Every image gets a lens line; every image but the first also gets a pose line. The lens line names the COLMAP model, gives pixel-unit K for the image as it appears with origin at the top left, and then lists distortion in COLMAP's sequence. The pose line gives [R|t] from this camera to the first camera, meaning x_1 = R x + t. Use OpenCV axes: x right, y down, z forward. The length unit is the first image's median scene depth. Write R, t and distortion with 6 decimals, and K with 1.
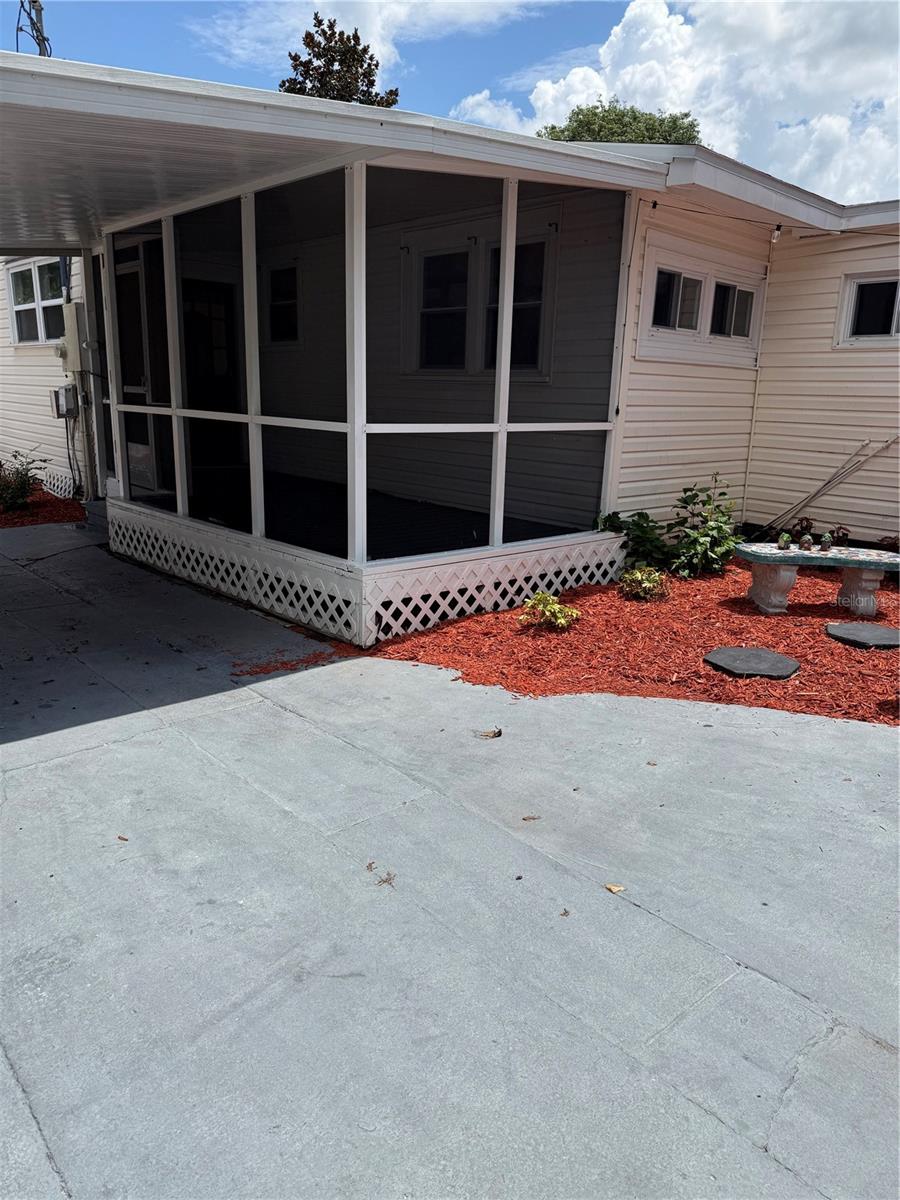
lens RADIAL K [[850.3, 0, 450.1], [0, 850.3, 606.6], [0, 0, 1]] dist [0.043790, -0.035039]
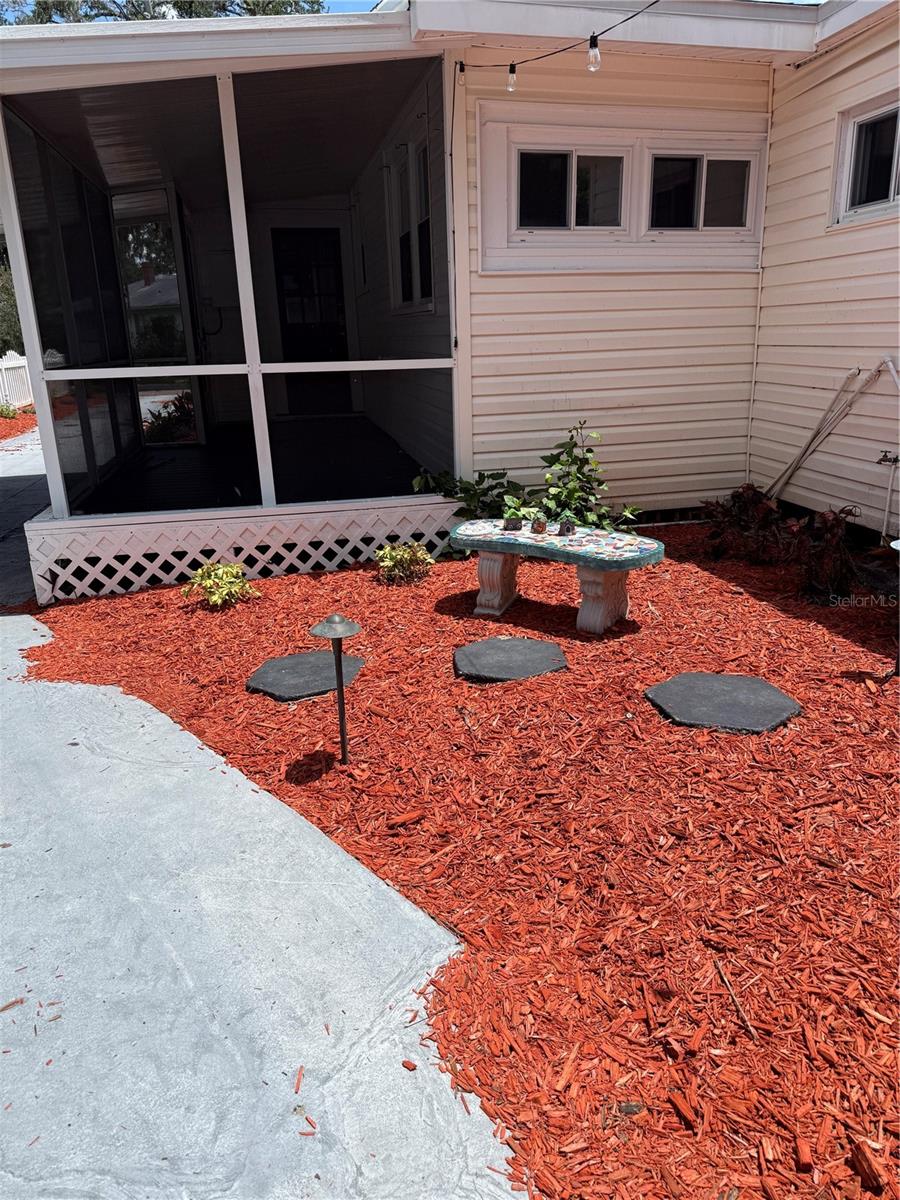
lens RADIAL K [[850.3, 0, 450.1], [0, 850.3, 606.6], [0, 0, 1]] dist [0.043790, -0.035039]
pose [[0.868695, 0.101425, -0.484853, 0.608352], [-0.070718, 0.994180, 0.081267, -0.048906], [0.490274, -0.036308, 0.870812, 0.294250]]
